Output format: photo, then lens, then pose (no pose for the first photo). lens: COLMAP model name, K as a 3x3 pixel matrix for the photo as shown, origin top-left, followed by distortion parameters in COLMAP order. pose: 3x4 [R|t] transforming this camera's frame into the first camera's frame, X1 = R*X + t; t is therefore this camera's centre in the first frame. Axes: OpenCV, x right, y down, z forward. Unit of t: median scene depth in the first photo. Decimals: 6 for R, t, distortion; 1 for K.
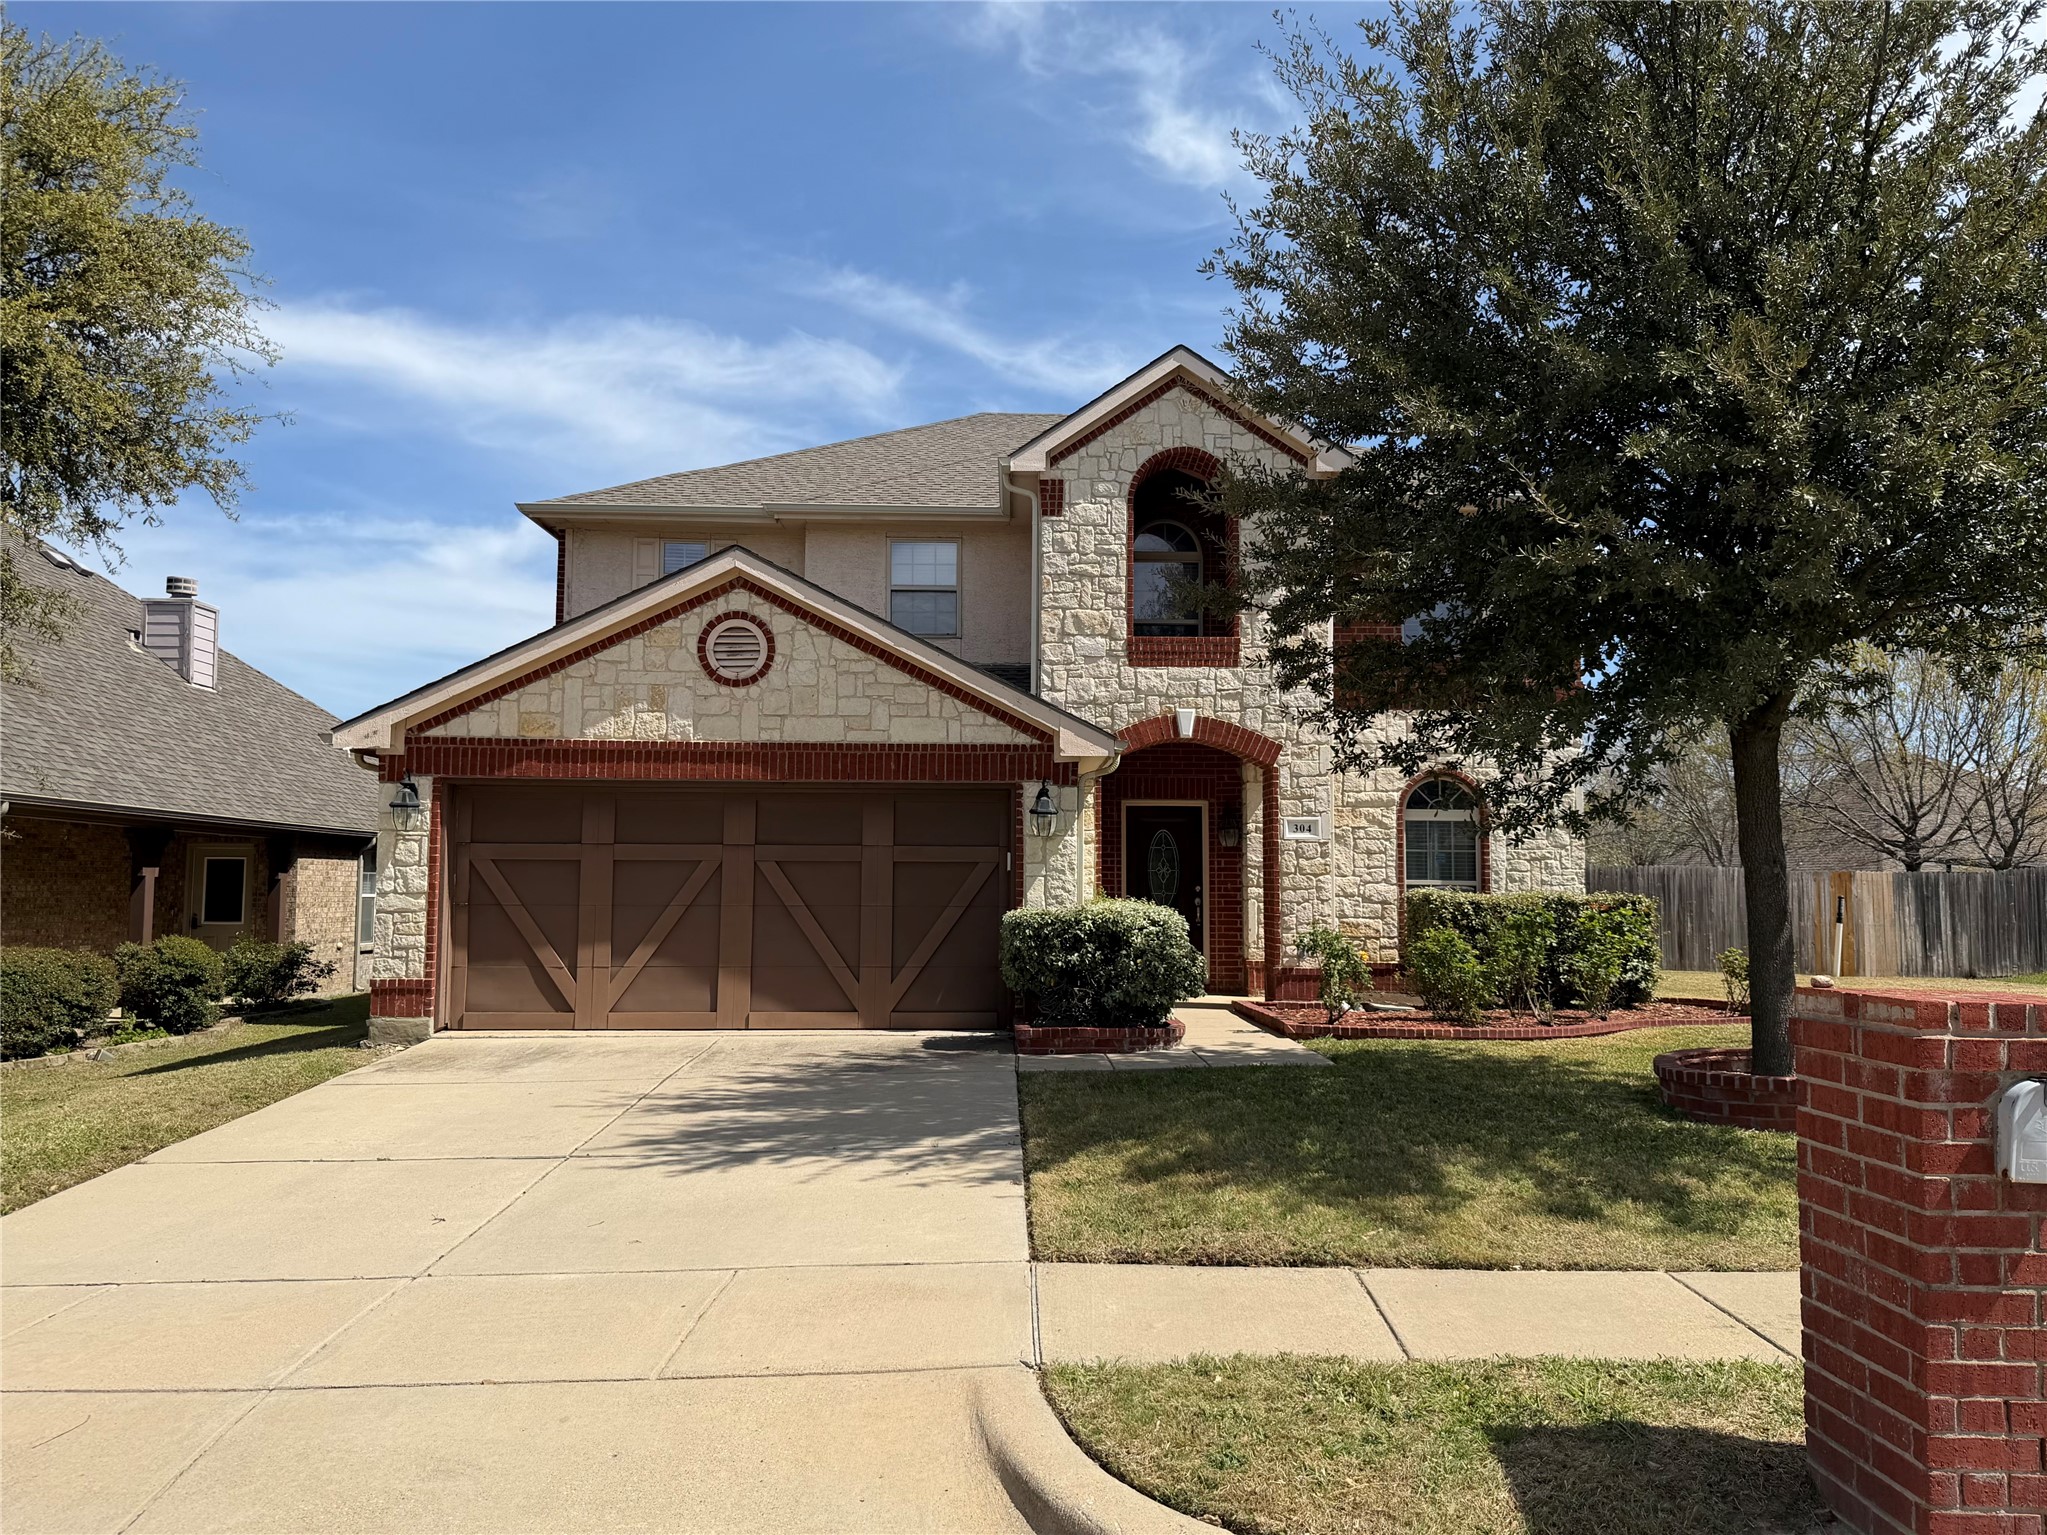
lens RADIAL K [[1445.9, 0, 1001.1], [0, 1445.9, 767.0], [0, 0, 1]] dist [0.117442, -0.003040]
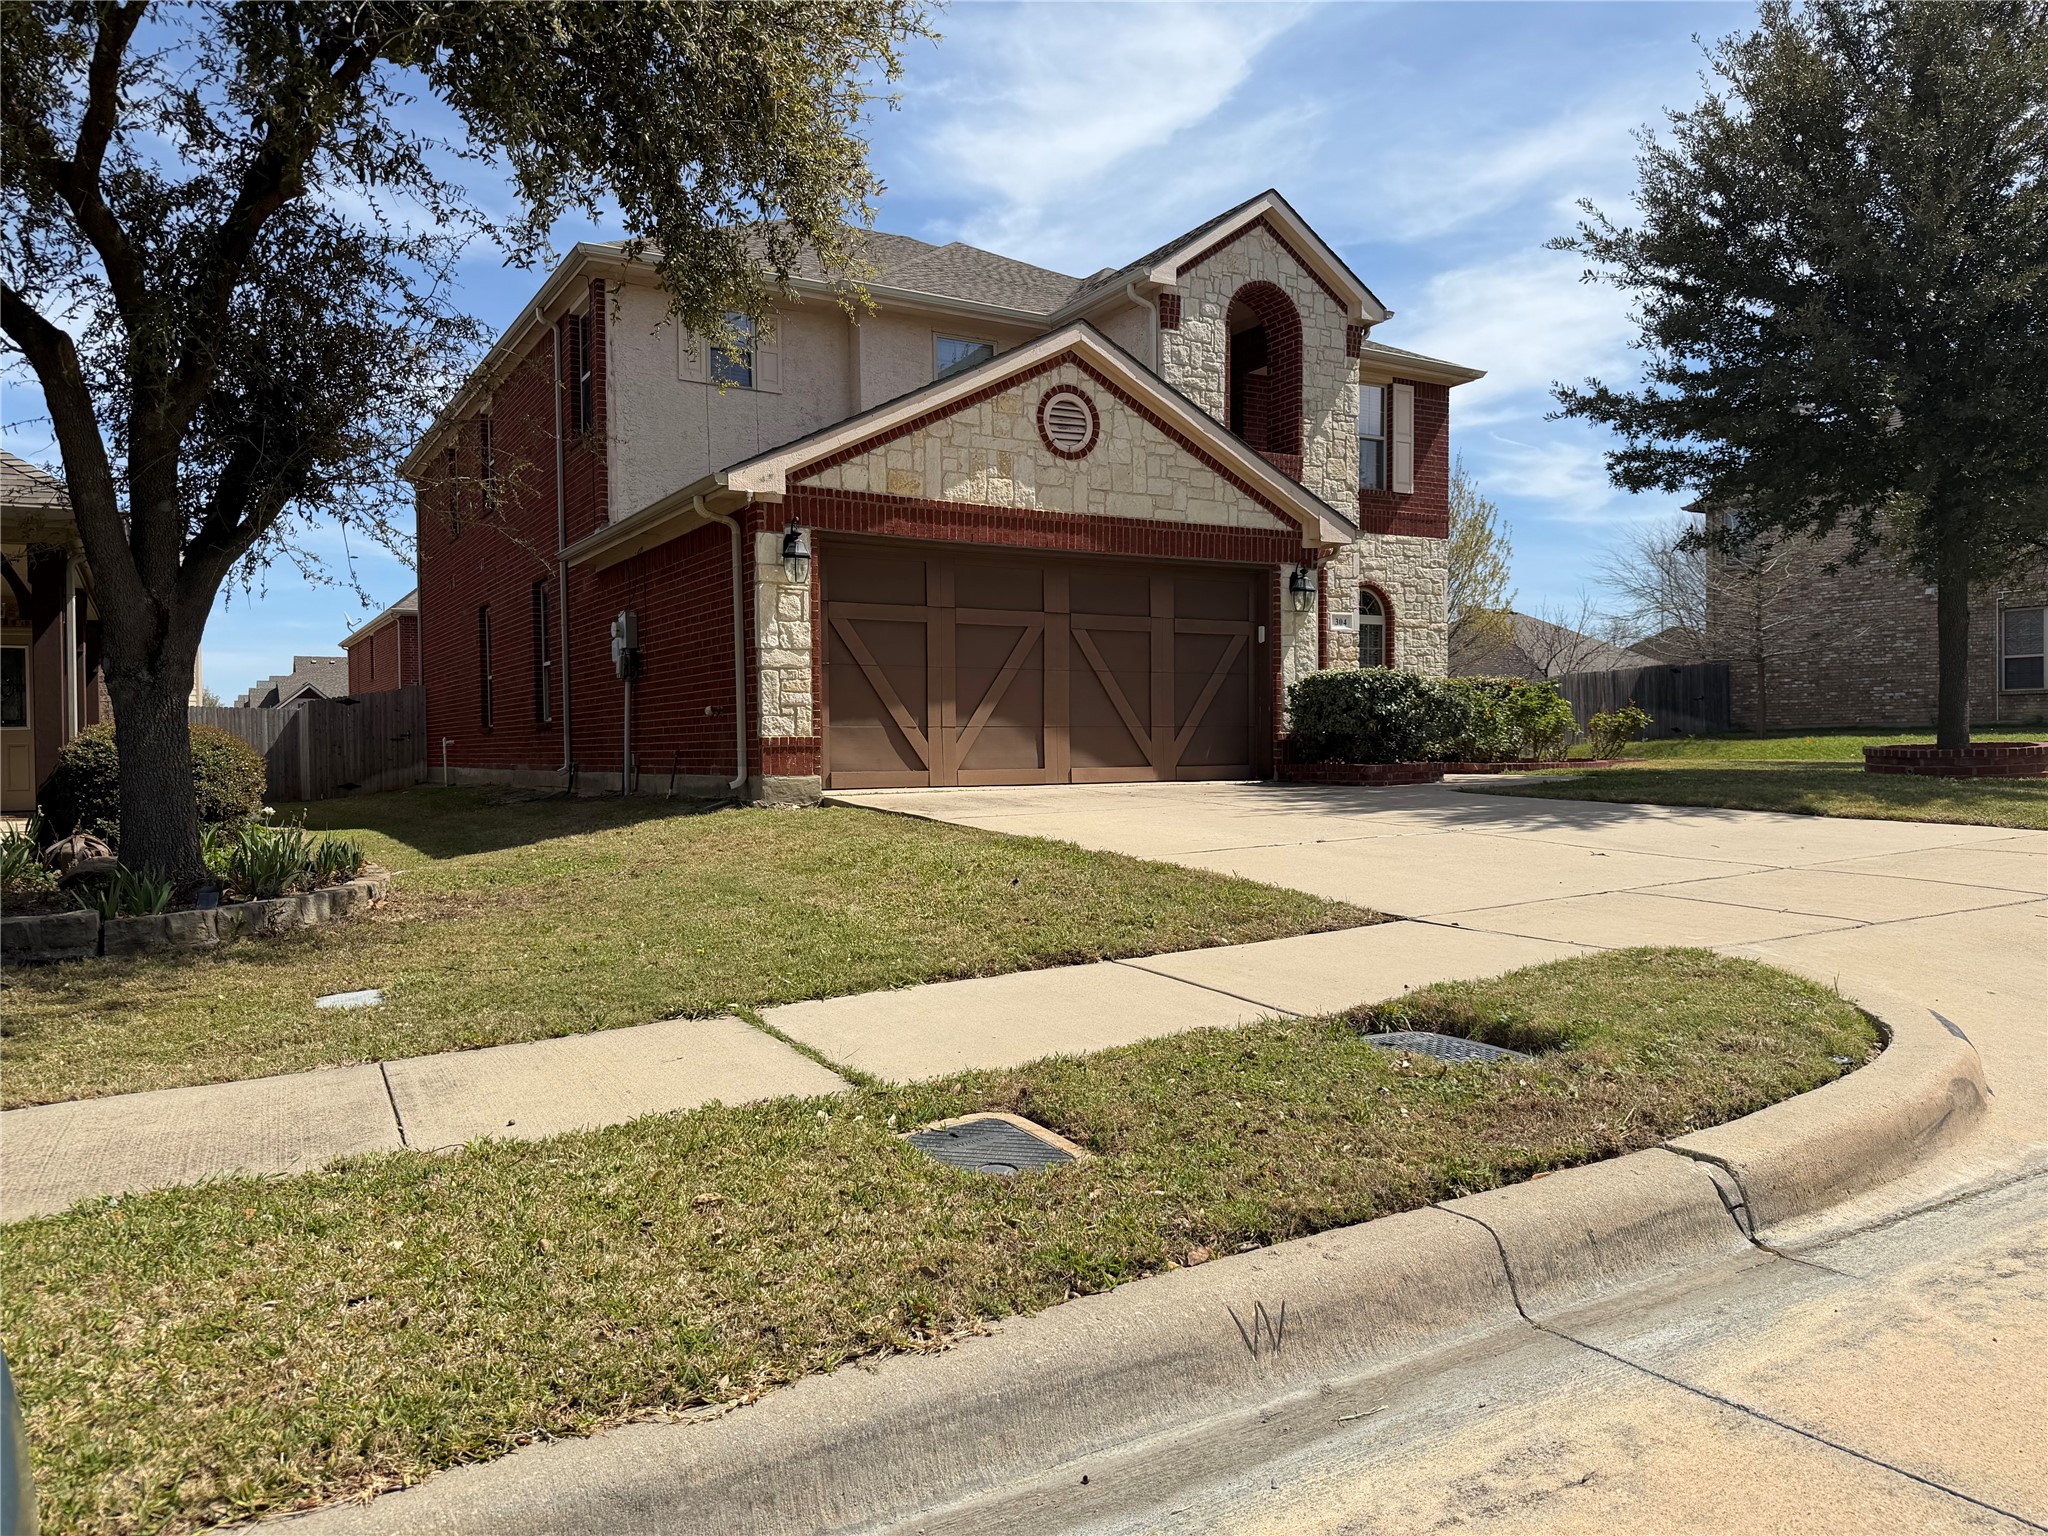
lens RADIAL K [[1446.6, 0, 1015.4], [0, 1446.6, 759.0], [0, 0, 1]] dist [0.117442, -0.003040]
pose [[0.865386, -0.019704, 0.500718, -0.743528], [-0.023059, 0.996602, 0.079070, 0.077747], [-0.500575, -0.079972, 0.861991, 0.098964]]
